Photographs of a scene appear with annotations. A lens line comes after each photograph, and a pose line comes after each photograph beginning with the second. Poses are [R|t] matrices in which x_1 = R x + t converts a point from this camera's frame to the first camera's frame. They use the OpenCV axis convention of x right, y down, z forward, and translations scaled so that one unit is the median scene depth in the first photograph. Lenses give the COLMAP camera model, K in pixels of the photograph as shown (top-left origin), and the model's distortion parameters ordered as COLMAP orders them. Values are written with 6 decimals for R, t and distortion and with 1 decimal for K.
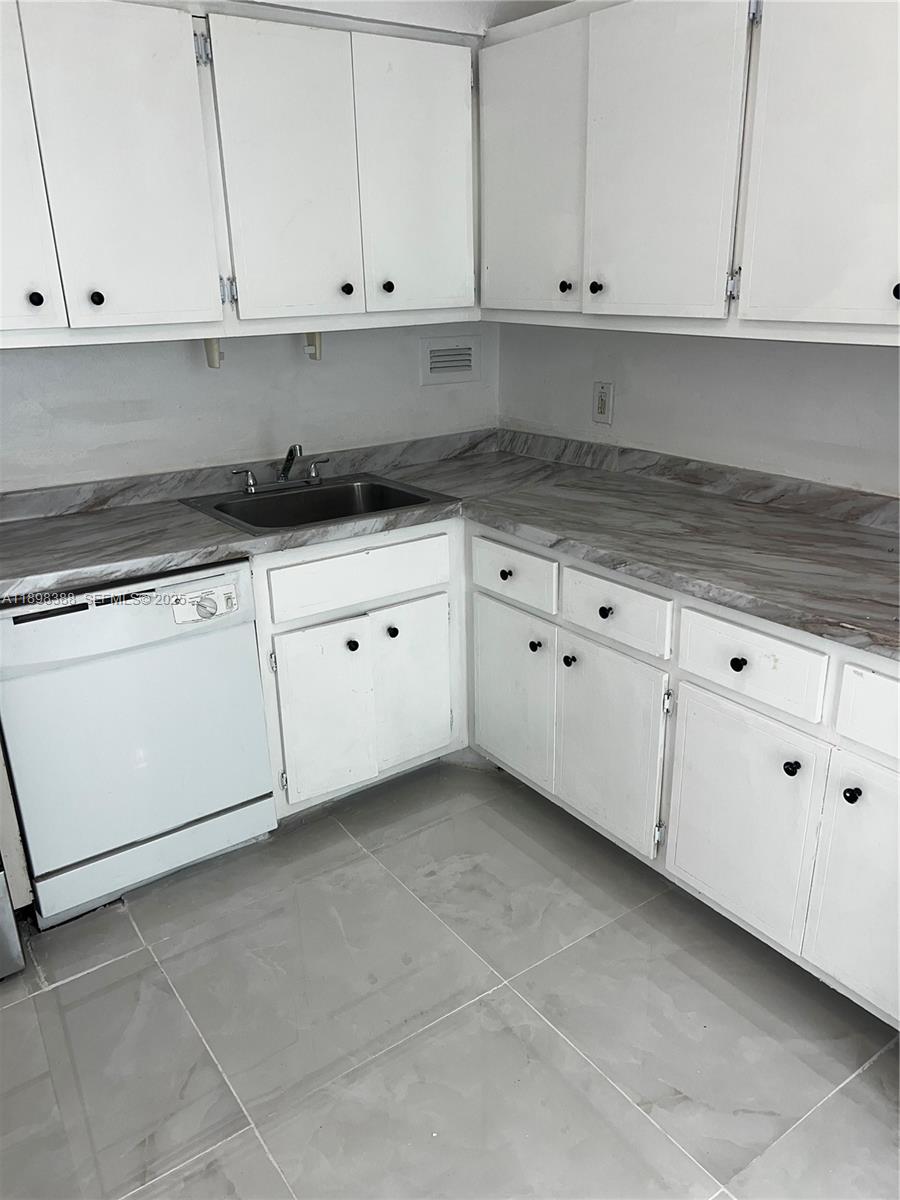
lens RADIAL K [[907.1, 0, 464.5], [0, 907.1, 608.5], [0, 0, 1]] dist [0.070959, -0.086878]
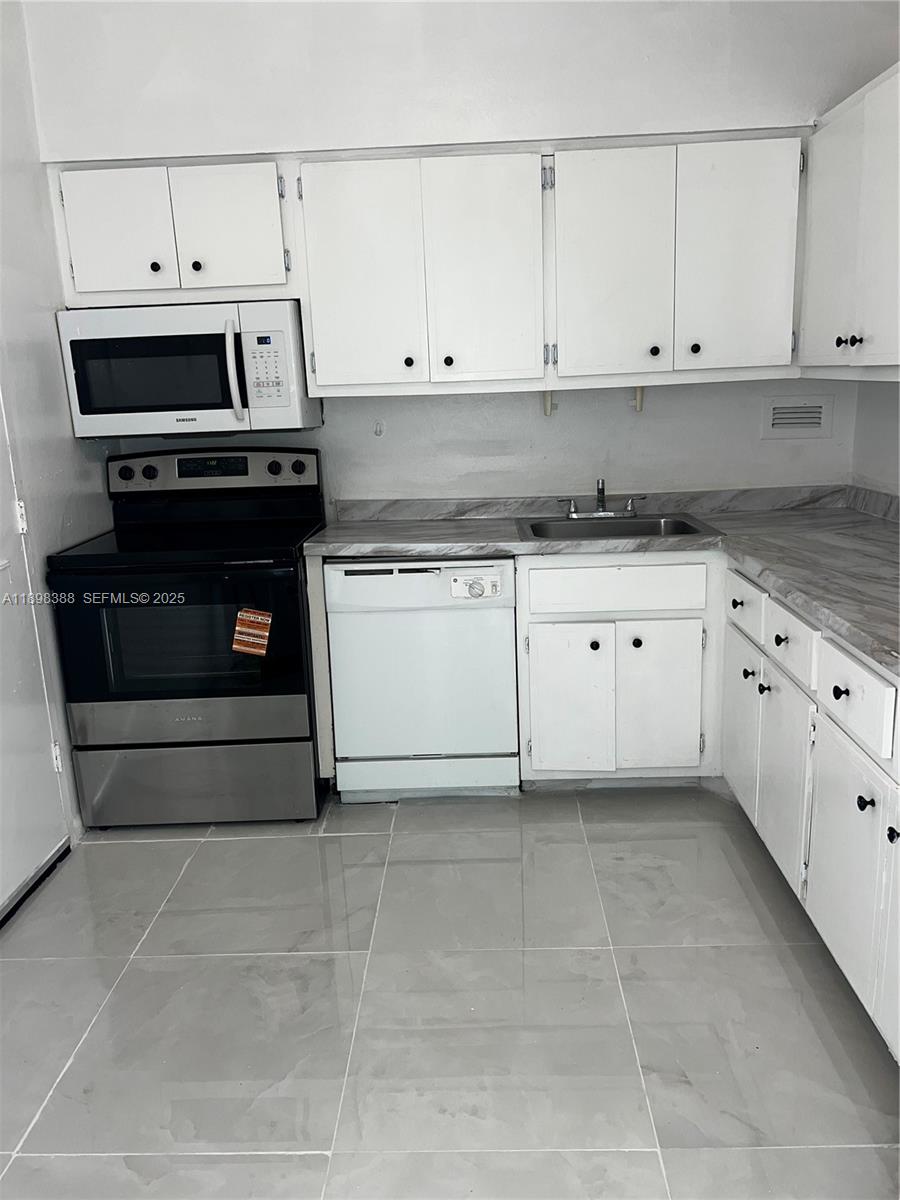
lens RADIAL K [[902.4, 0, 452.4], [0, 902.4, 590.8], [0, 0, 1]] dist [0.094817, -0.130657]
pose [[0.794065, 0.127828, -0.594240, 0.431189], [-0.190635, 0.980684, -0.043783, 0.060312], [0.577165, 0.148050, 0.803095, -0.056360]]
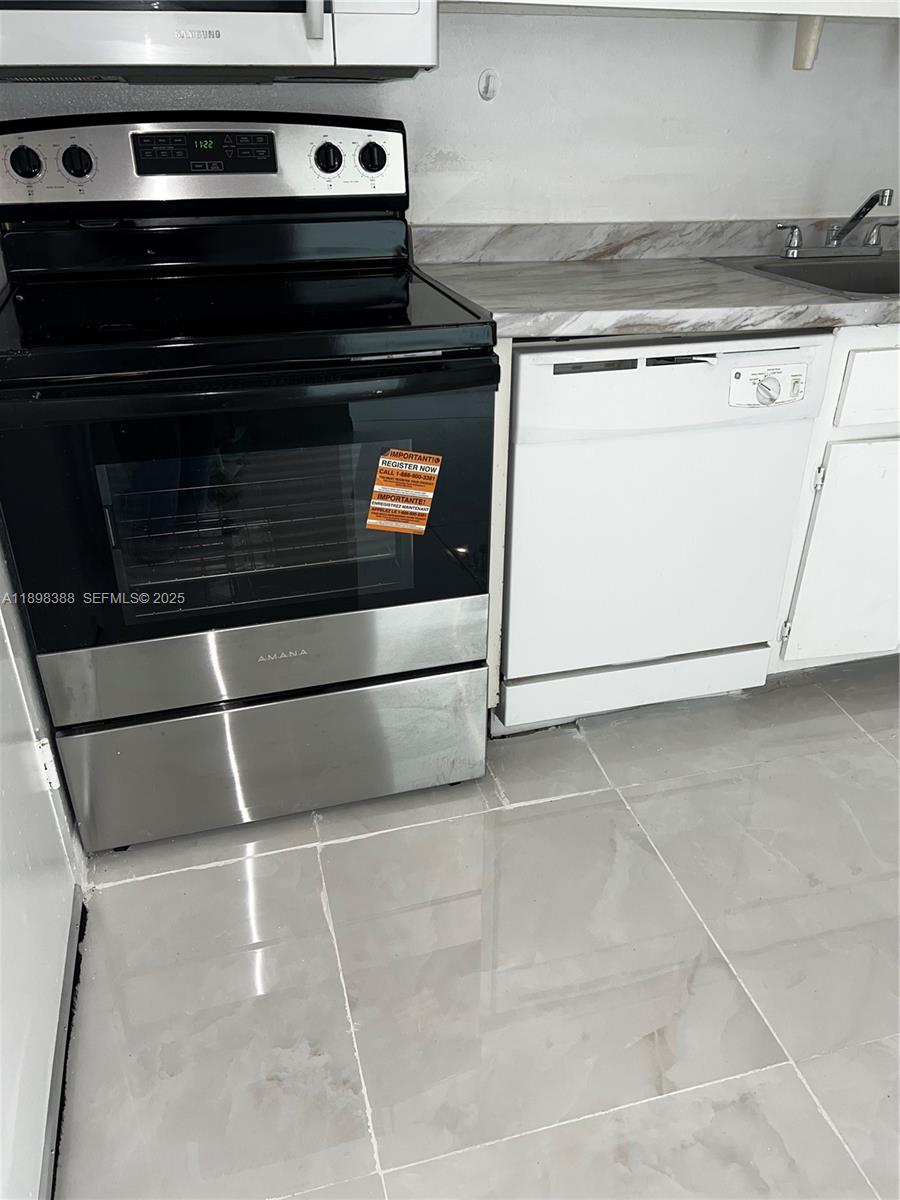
lens RADIAL K [[909.6, 0, 450.0], [0, 909.6, 600.0], [0, 0, 1]] dist [0.007641, 0.000711]
pose [[0.932799, 0.197491, -0.301469, -0.249961], [-0.146368, 0.971994, 0.183861, 0.063413], [0.329337, -0.127380, 0.935581, 0.174911]]
